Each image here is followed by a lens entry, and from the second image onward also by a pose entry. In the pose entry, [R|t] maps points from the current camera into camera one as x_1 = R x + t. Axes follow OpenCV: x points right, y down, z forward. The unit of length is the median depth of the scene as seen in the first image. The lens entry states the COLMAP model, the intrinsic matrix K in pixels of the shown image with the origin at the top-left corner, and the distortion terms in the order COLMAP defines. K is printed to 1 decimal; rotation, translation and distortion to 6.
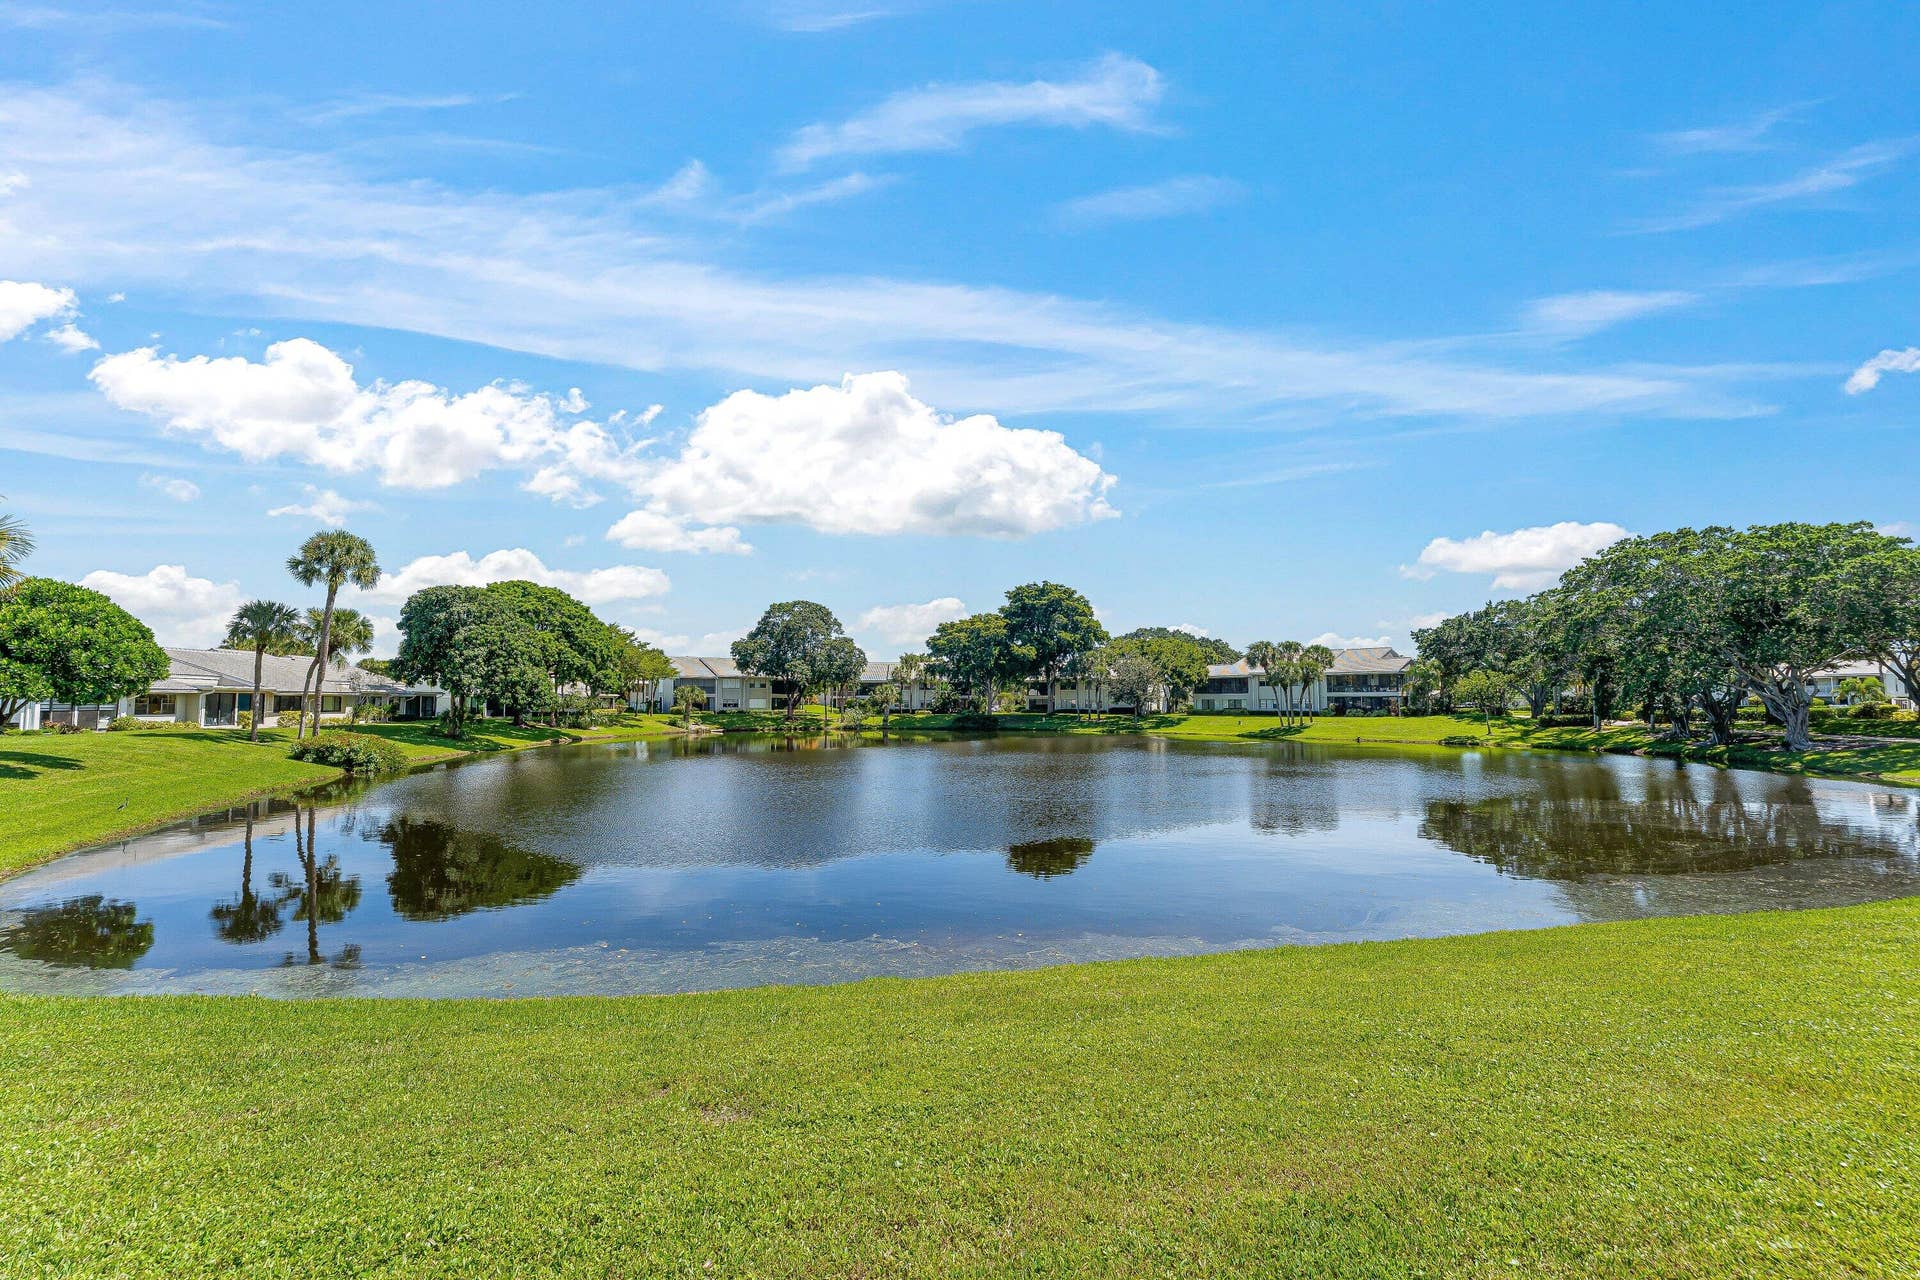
lens RADIAL K [[775.4, 0, 952.8], [0, 775.4, 657.5], [0, 0, 1]] dist [-0.000507, 0.000225]
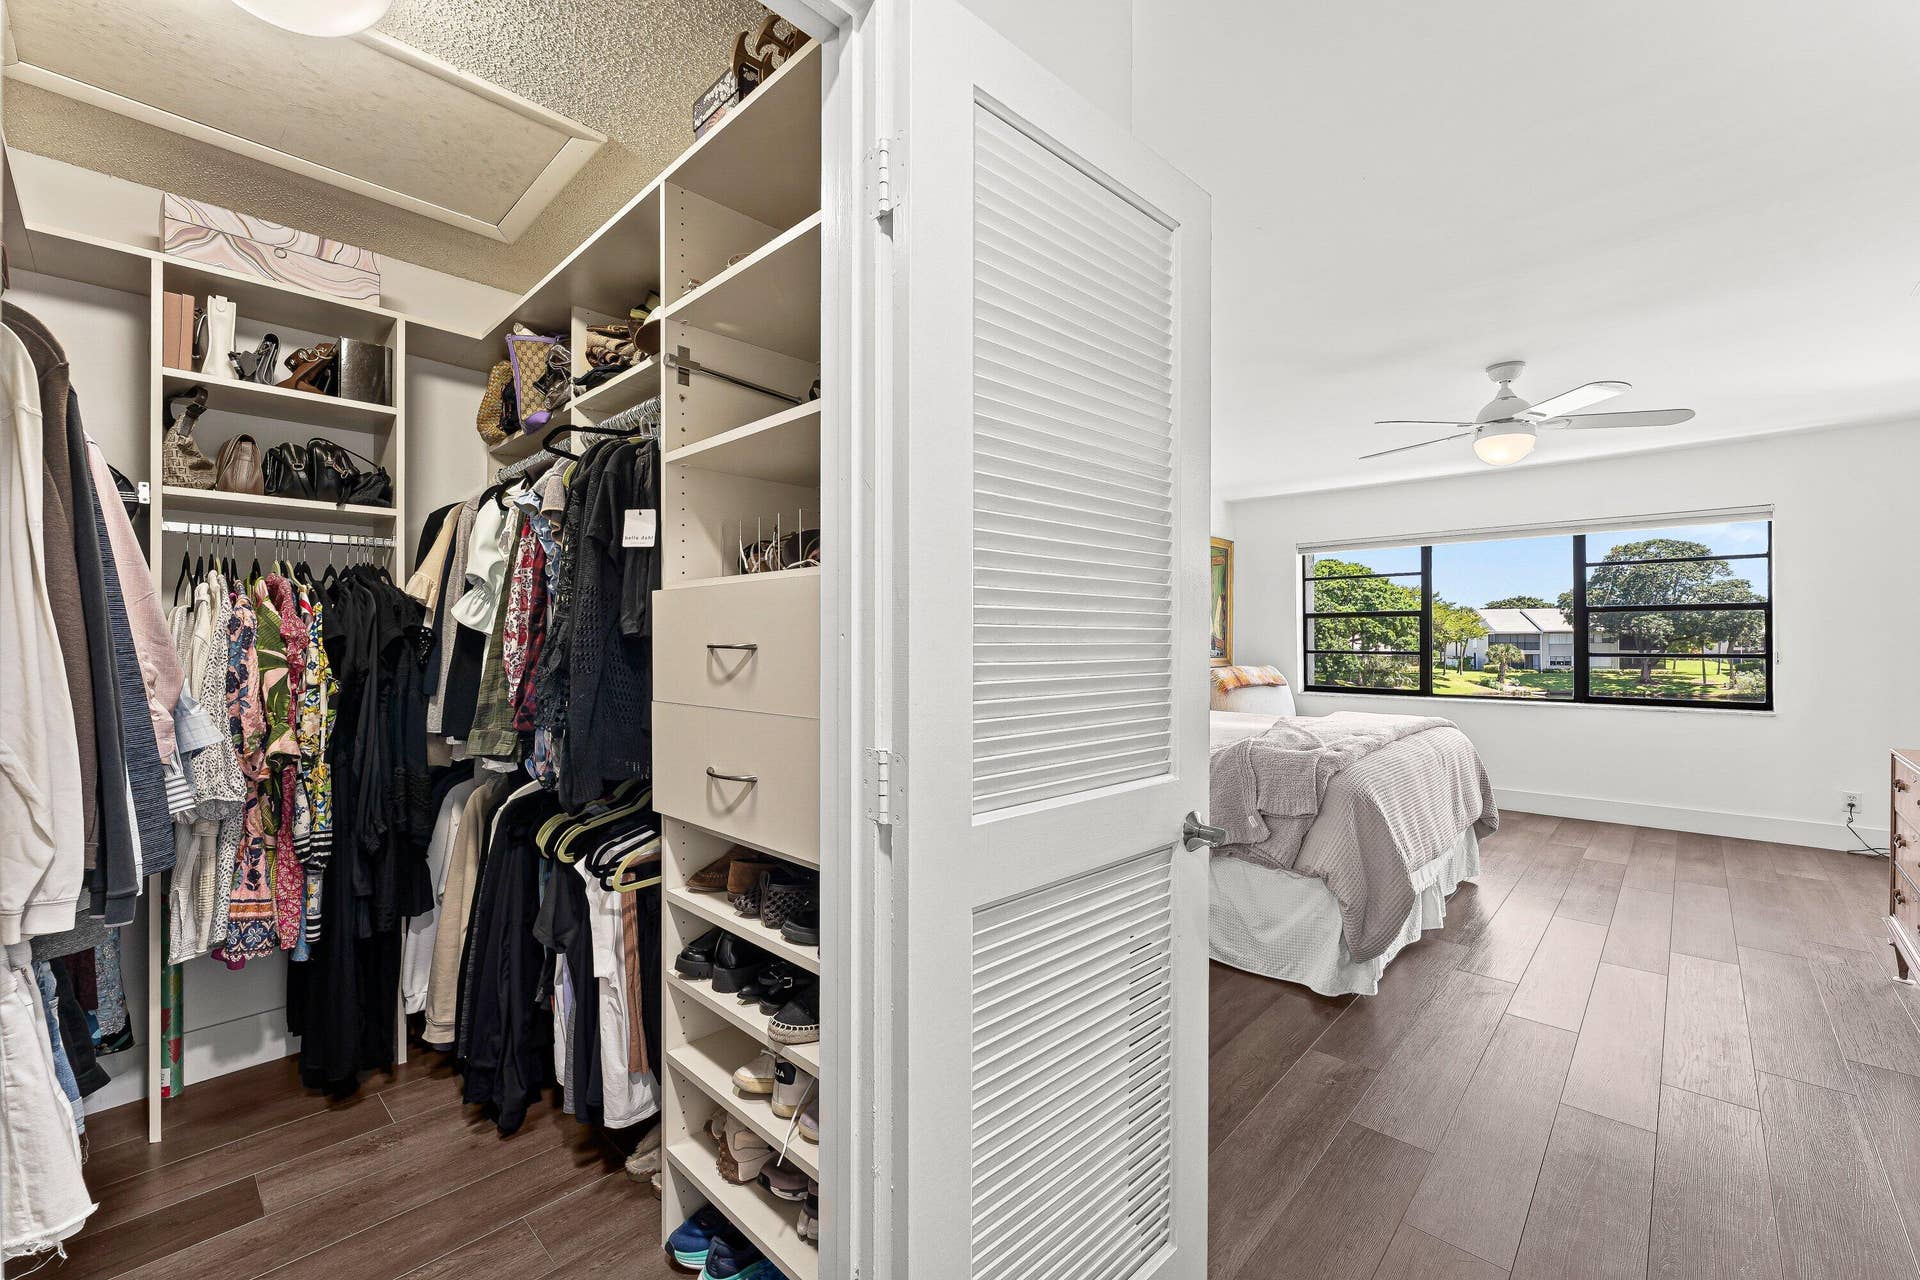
lens RADIAL K [[782.5, 0, 960.0], [0, 782.5, 640.0], [0, 0, 1]] dist [0.000941, -0.000363]
pose [[0.572536, -0.002903, -0.819874, 0.069576], [0.051041, 0.998180, 0.032109, -0.035410], [0.818289, -0.060230, 0.571643, -0.100987]]
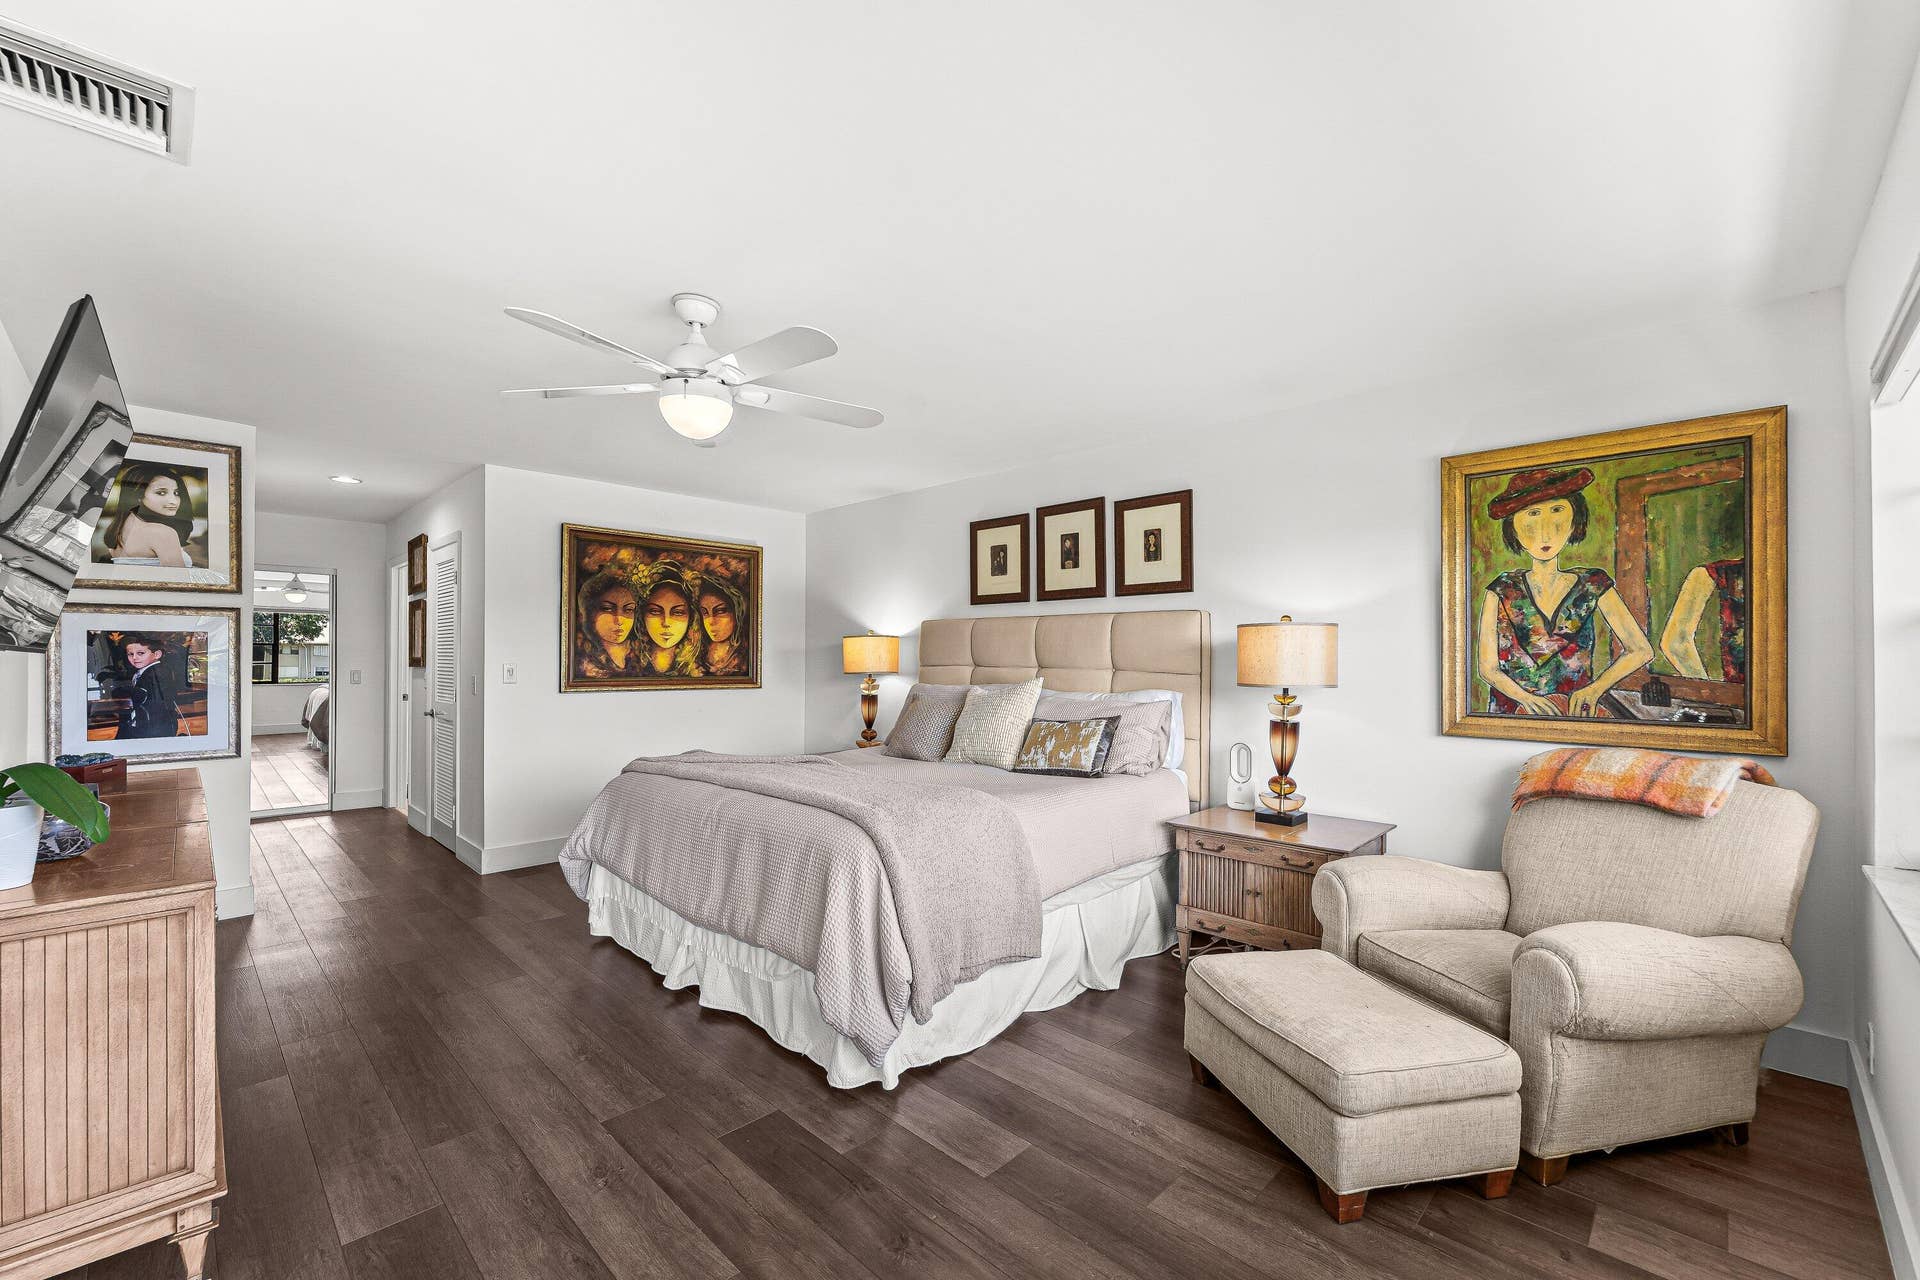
lens RADIAL K [[791.9, 0, 954.4], [0, 791.9, 656.6], [0, 0, 1]] dist [0.001451, -0.000155]
pose [[-0.835856, -0.007095, -0.548903, 0.062070], [0.027130, 0.998161, -0.054215, -0.032174], [0.548278, -0.060208, -0.834126, -0.035257]]
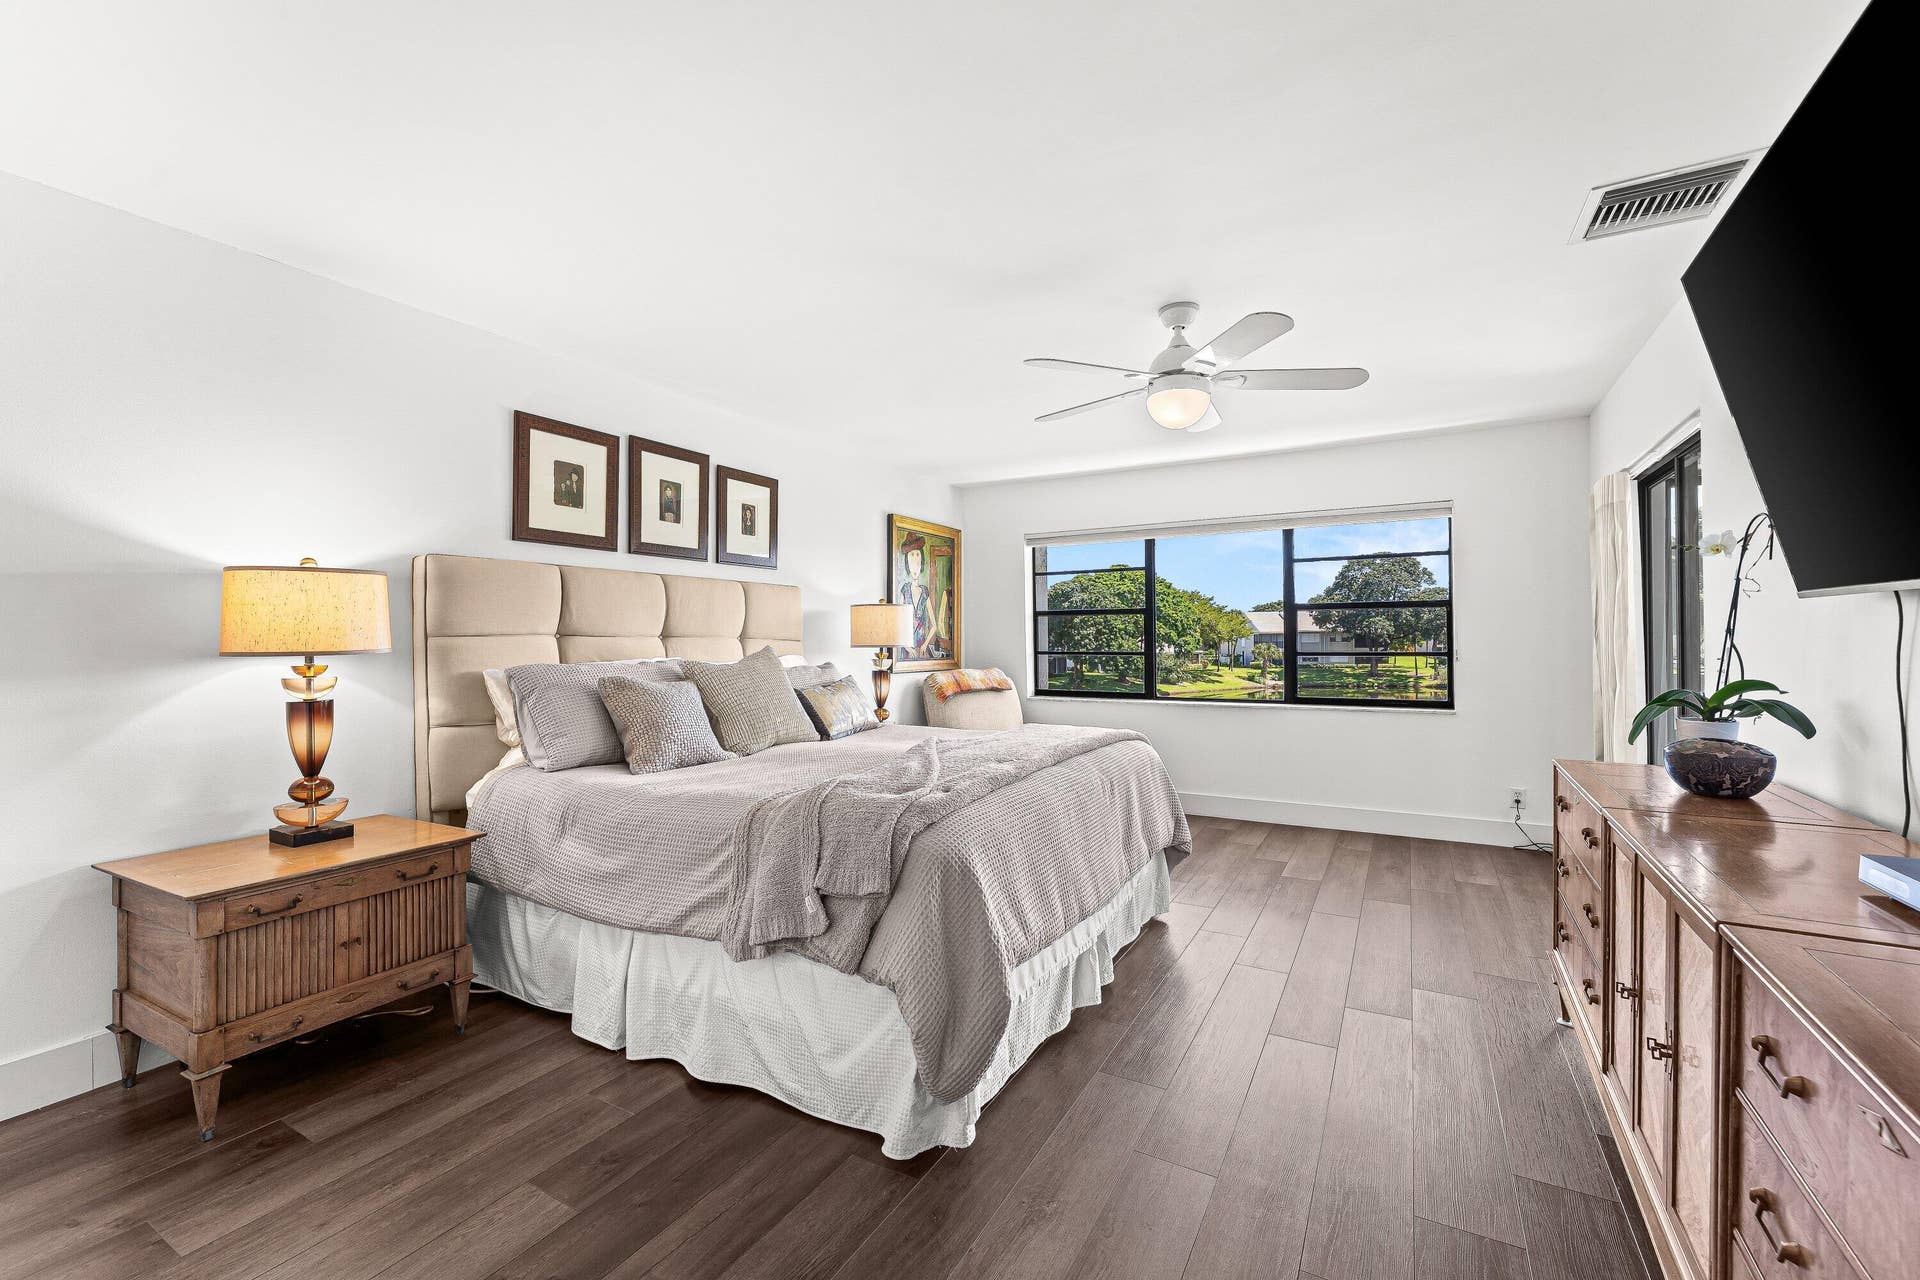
lens RADIAL K [[787.2, 0, 960.0], [0, 787.2, 640.0], [0, 0, 1]] dist [-0.000154, 0.000015]
pose [[0.747075, -0.007140, -0.664702, 0.068189], [0.046853, 0.998021, 0.041939, -0.034595], [0.663087, -0.062475, 0.745931, -0.088428]]
